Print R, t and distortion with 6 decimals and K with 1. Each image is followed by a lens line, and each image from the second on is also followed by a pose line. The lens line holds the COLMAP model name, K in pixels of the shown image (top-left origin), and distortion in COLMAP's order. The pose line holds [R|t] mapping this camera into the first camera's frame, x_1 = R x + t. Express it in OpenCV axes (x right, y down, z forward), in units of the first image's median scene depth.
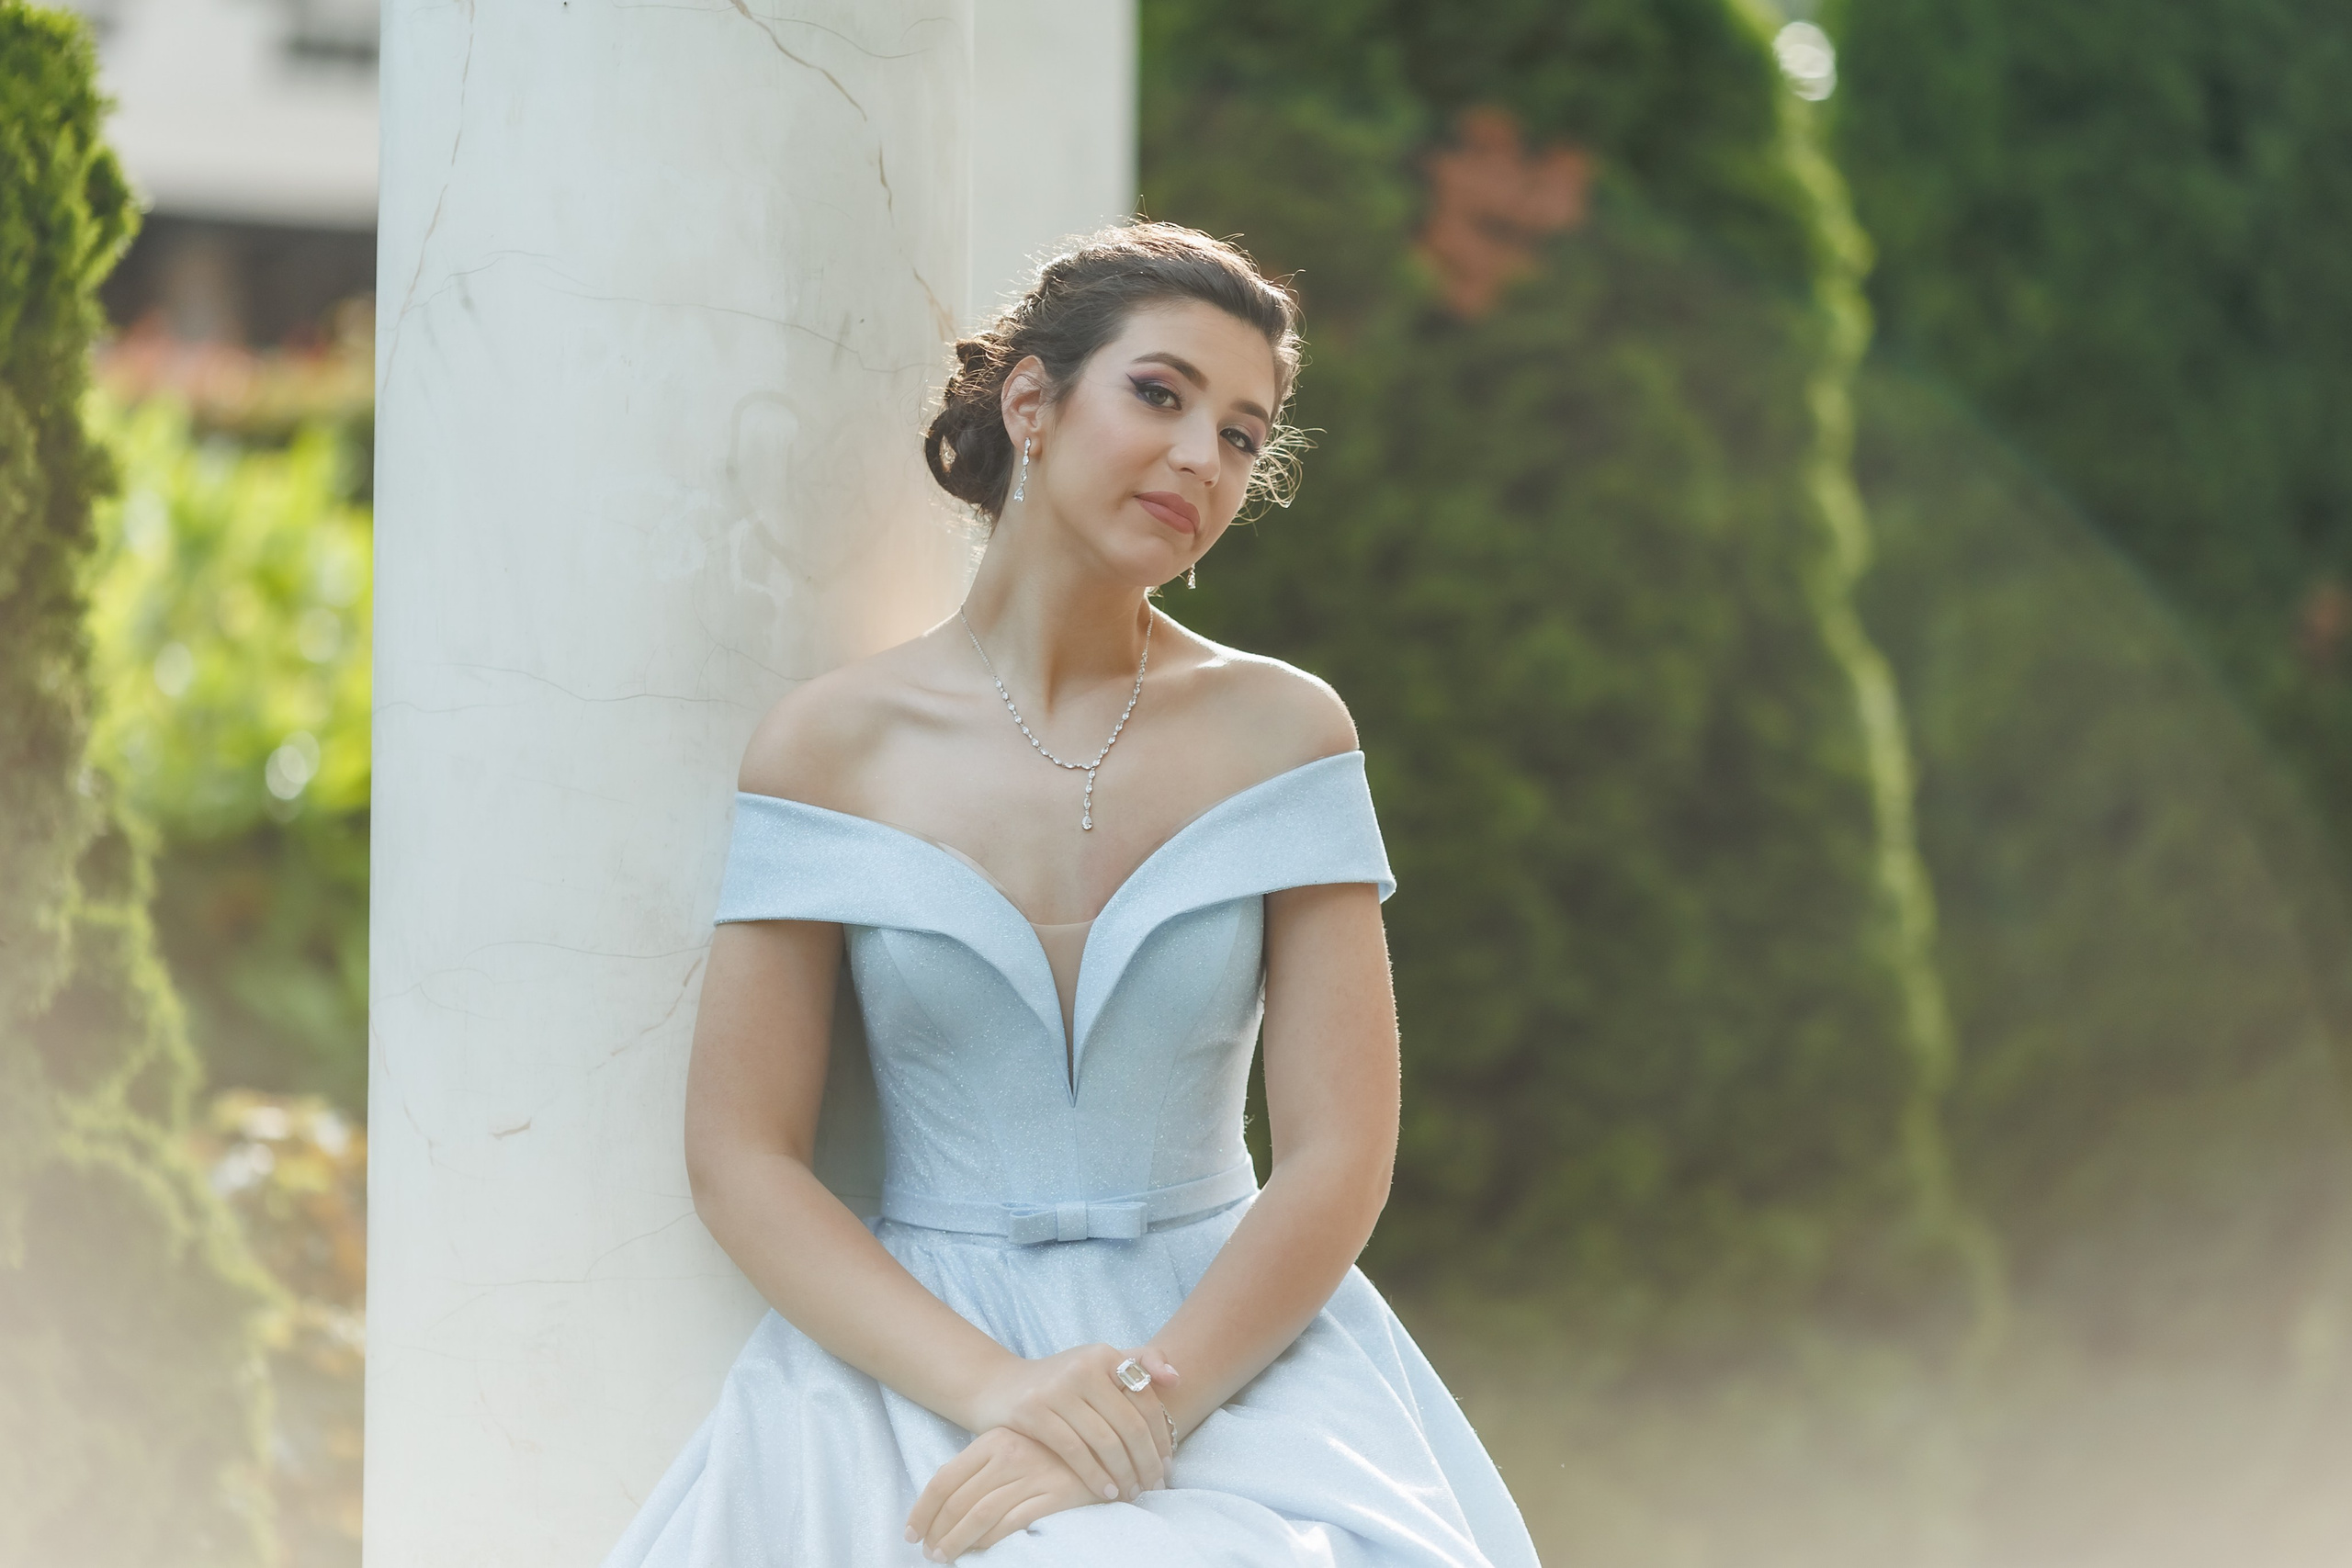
lens RADIAL K [[9376.5, 0, 1176.2], [0, 9376.5, 784.1], [0, 0, 1]] dist [0.036113, -2.213314]
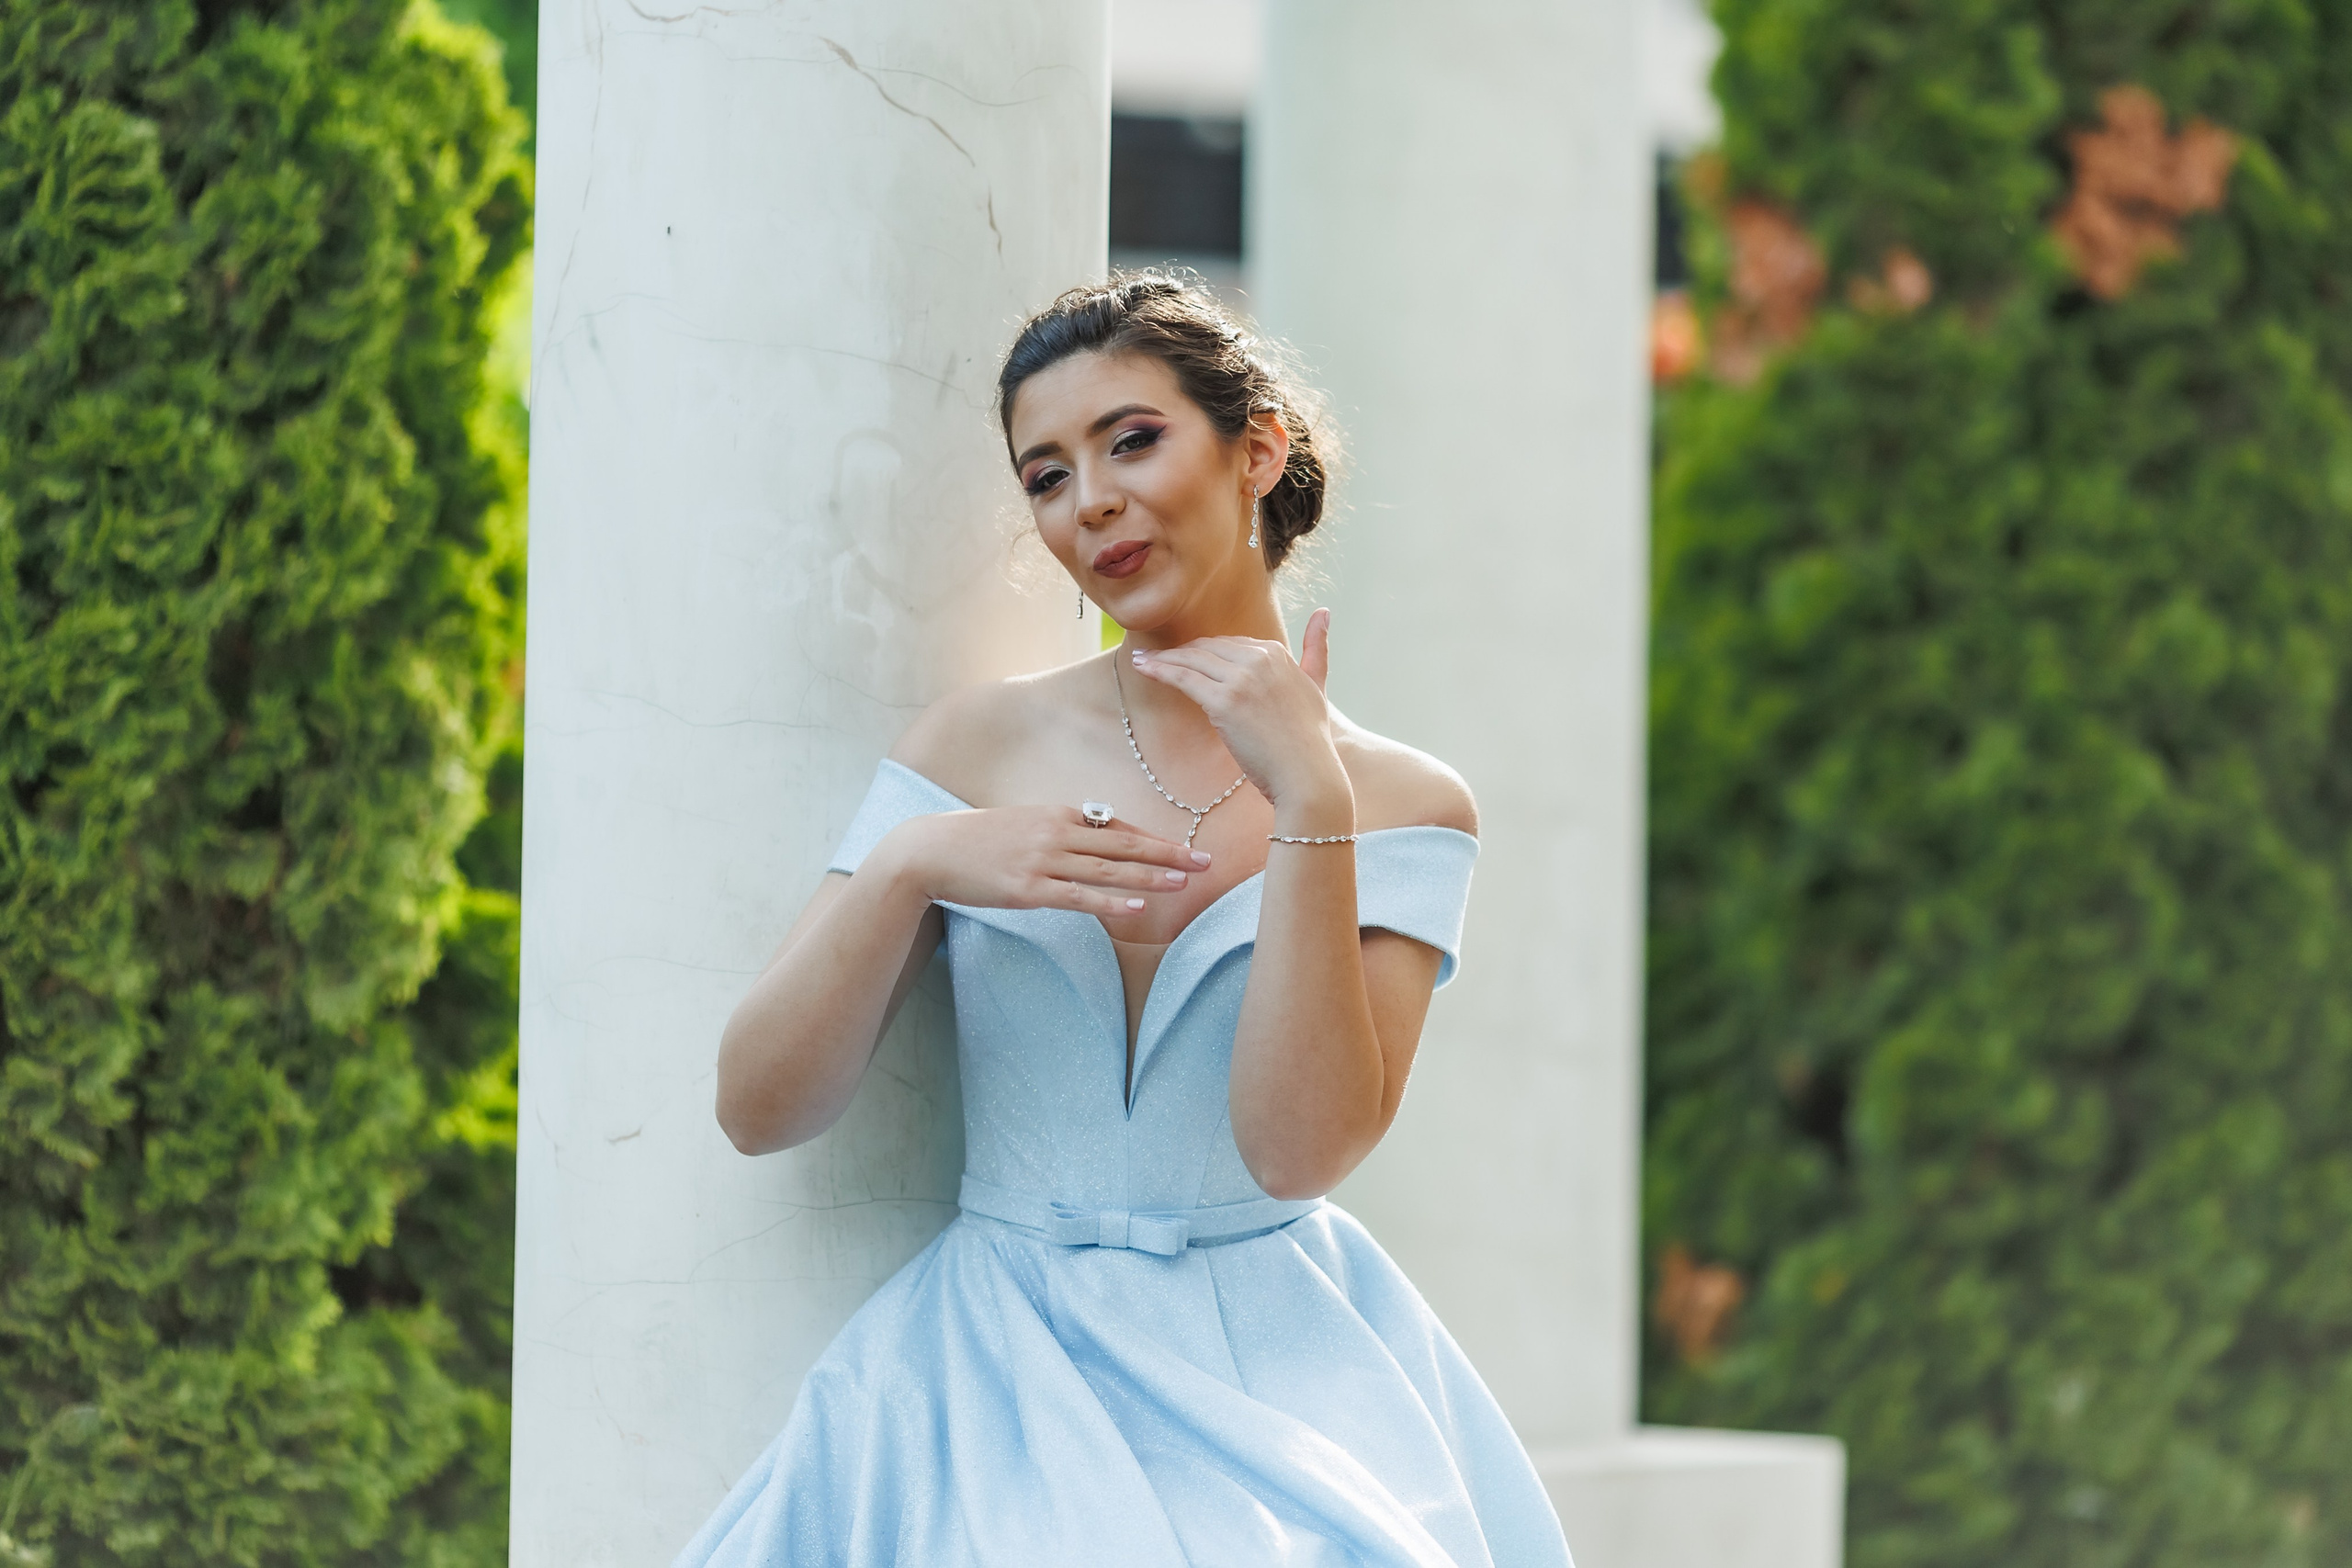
lens RADIAL K [[9376.5, 0, 1176.2], [0, 9376.5, 784.1], [0, 0, 1]] dist [0.036113, -2.213314]
pose [[0.986897, 0.007300, -0.161189, 0.129175], [-0.005356, 0.999908, 0.012494, -0.012865], [0.161266, -0.011467, 0.986844, -0.016523]]
